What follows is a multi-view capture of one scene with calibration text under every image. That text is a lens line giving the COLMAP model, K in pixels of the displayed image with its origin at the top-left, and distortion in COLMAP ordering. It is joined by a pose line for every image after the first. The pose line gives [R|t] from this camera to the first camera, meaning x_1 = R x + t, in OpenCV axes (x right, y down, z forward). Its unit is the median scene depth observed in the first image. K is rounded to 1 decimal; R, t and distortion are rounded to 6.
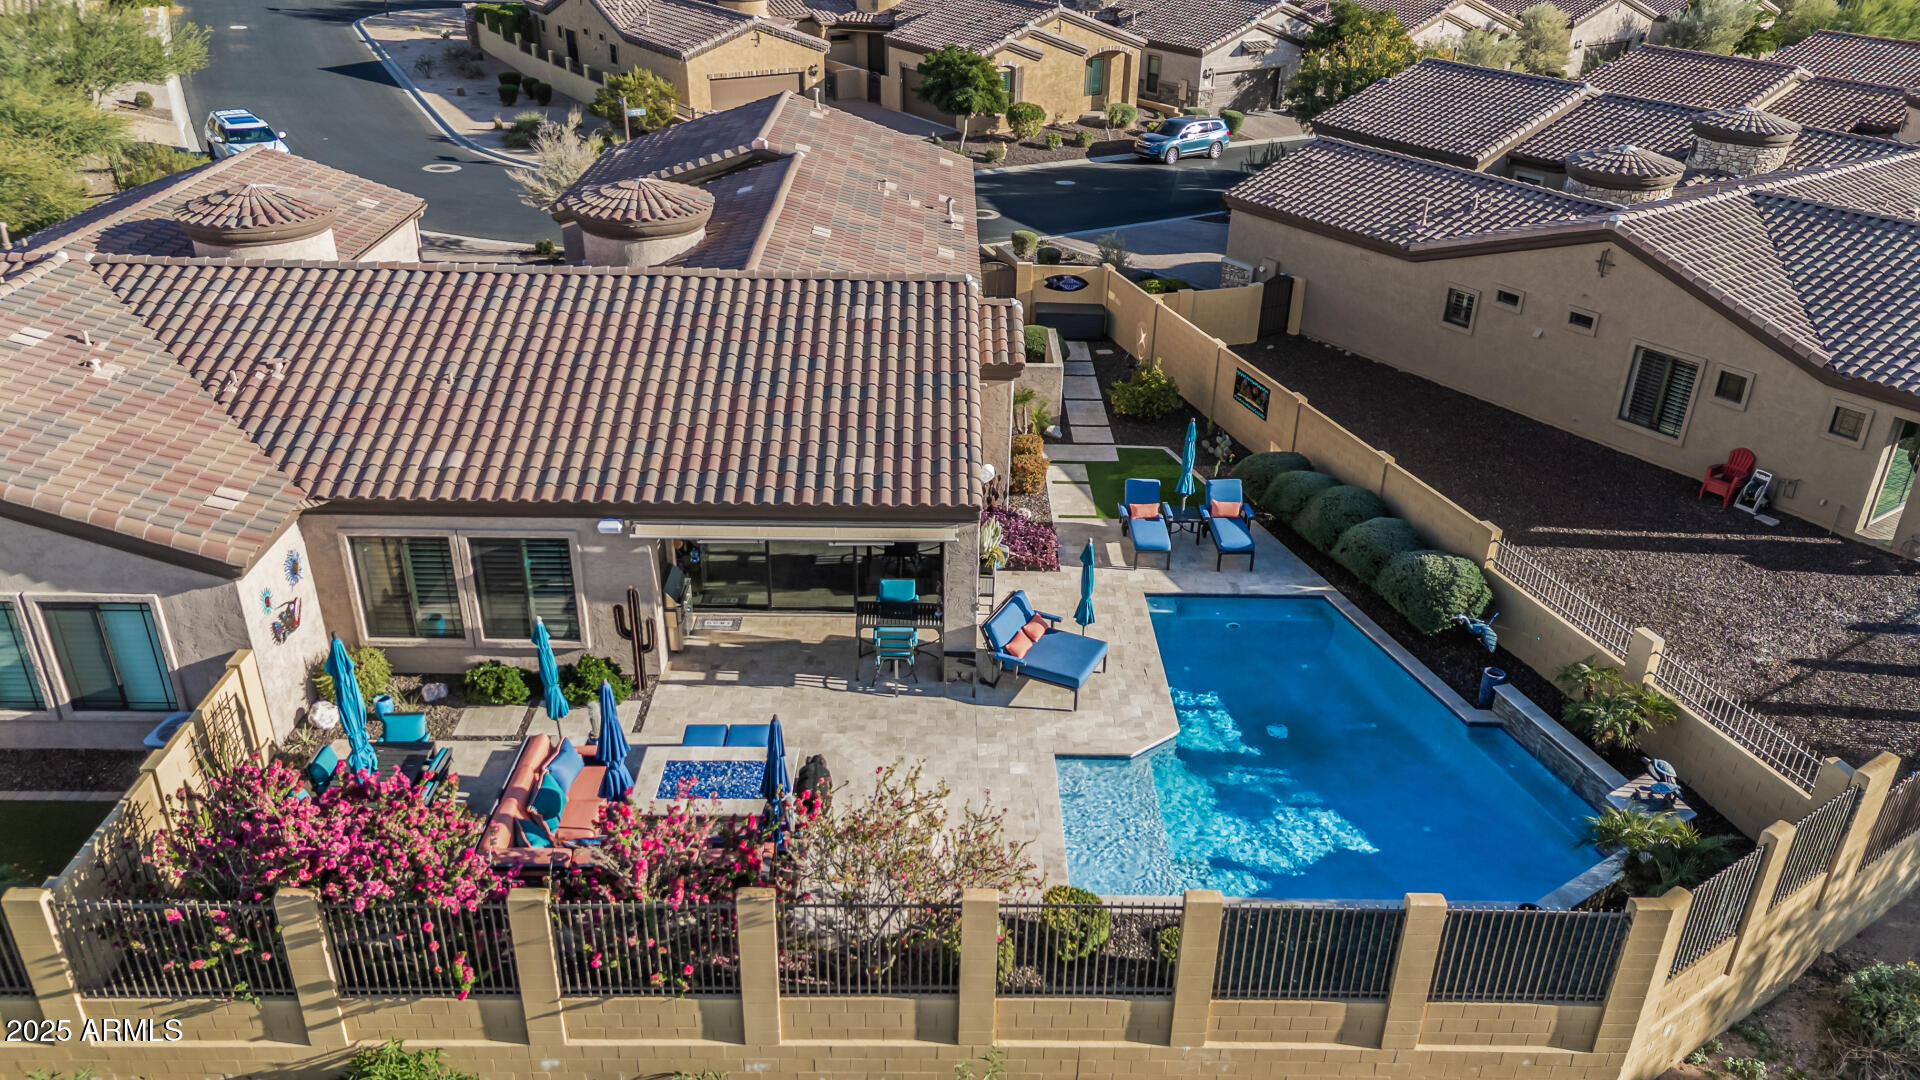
lens RADIAL K [[1405.8, 0, 966.2], [0, 1405.8, 553.2], [0, 0, 1]] dist [0.083997, -0.081370]
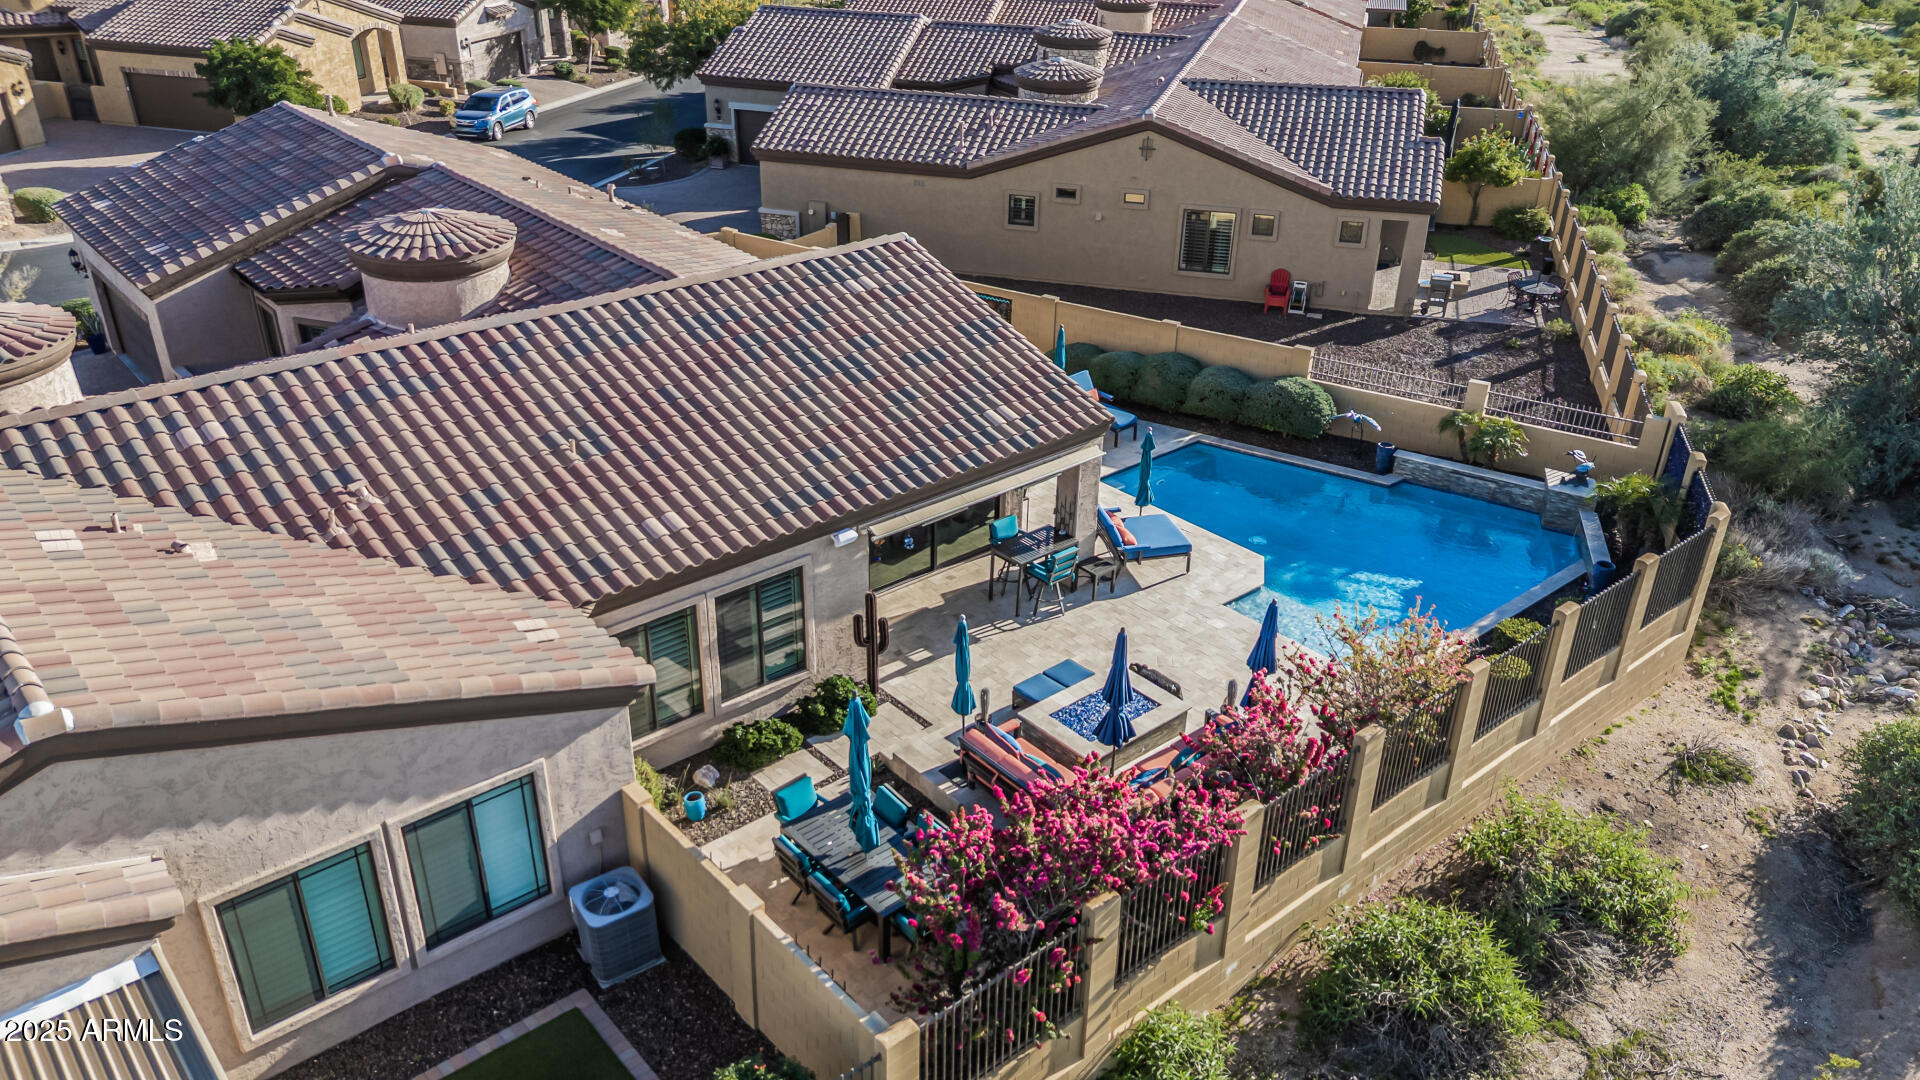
lens RADIAL K [[1405.8, 0, 966.2], [0, 1405.8, 553.2], [0, 0, 1]] dist [0.083997, -0.081370]
pose [[0.763994, -0.311674, 0.564953, -0.569531], [0.296299, 0.947283, 0.121908, -0.078596], [-0.573166, 0.074258, 0.816068, 0.125975]]
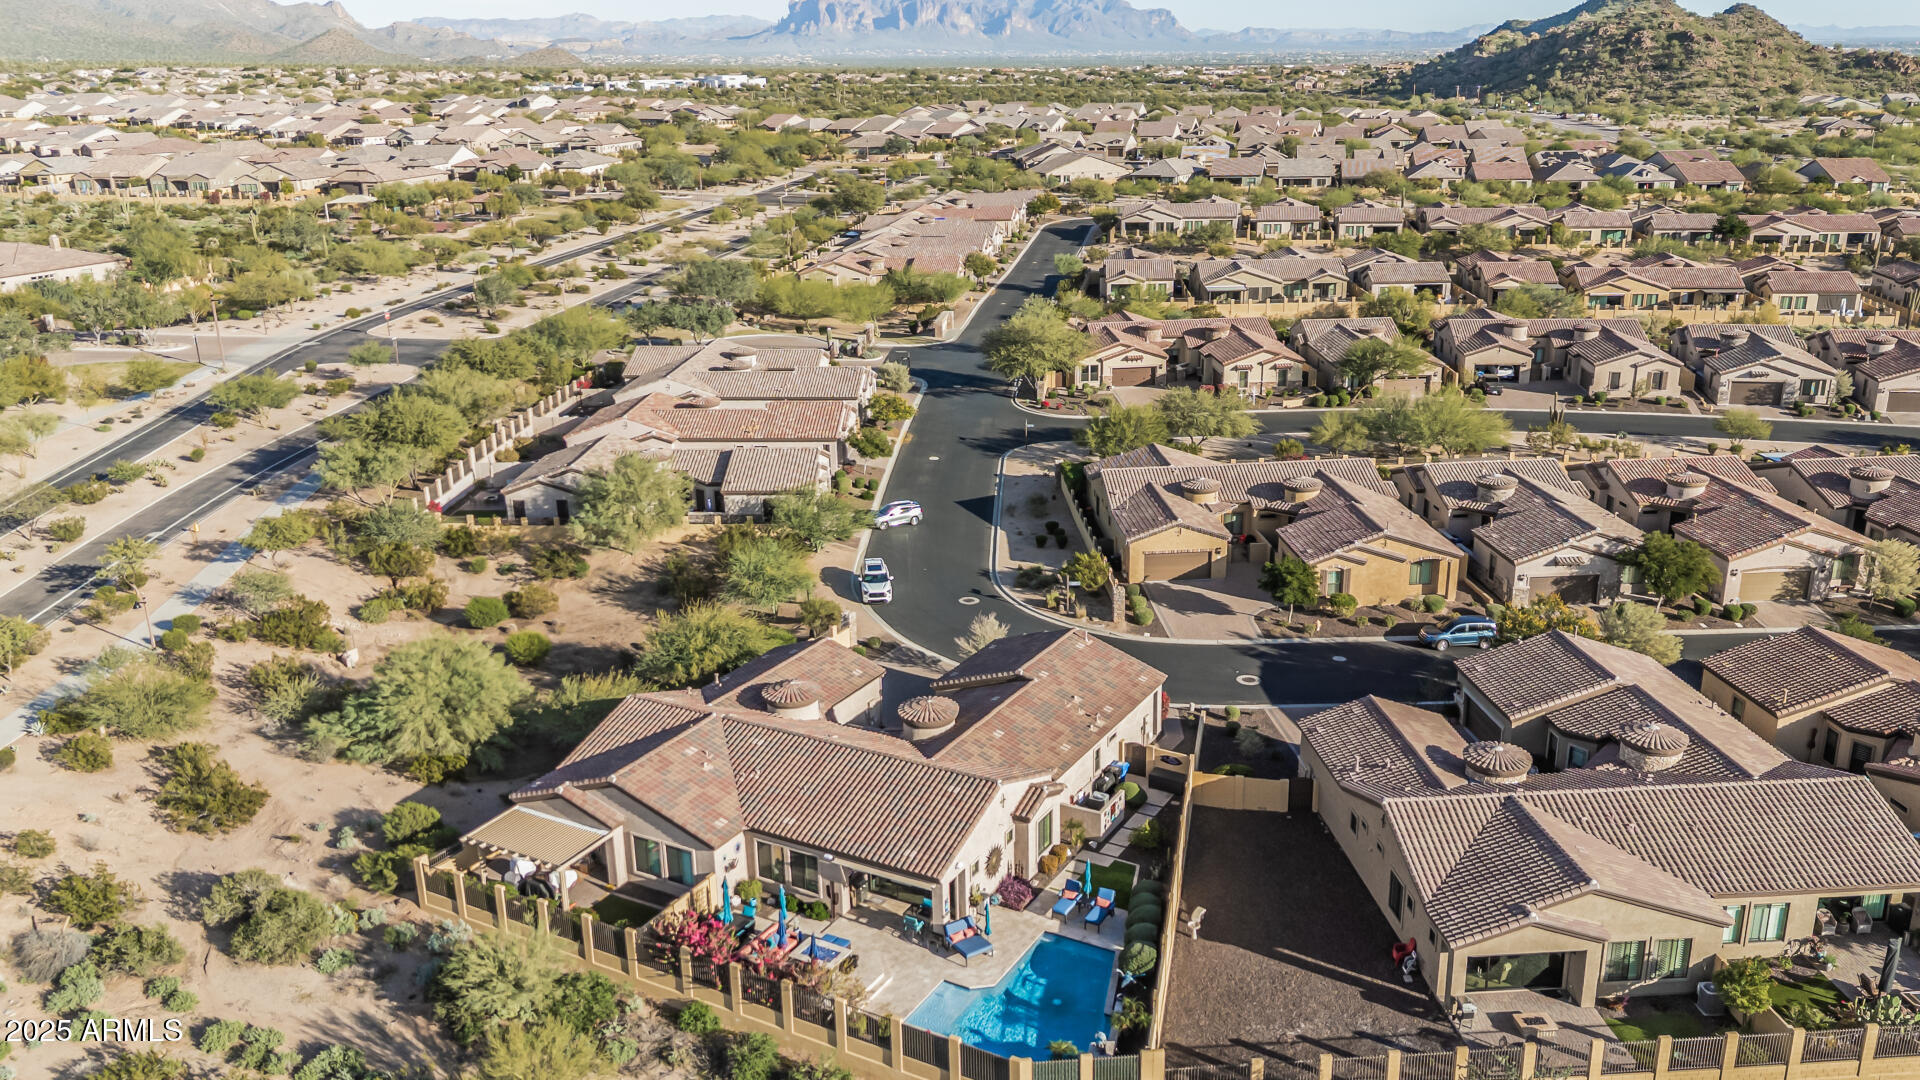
lens RADIAL K [[1495.4, 0, 960.0], [0, 1495.4, 540.0], [0, 0, 1]] dist [0.106681, -0.143227]
pose [[0.860758, 0.116713, -0.495453, 1.073426], [-0.199212, 0.972959, -0.116895, -0.259376], [0.468413, 0.199319, 0.860733, -1.228988]]
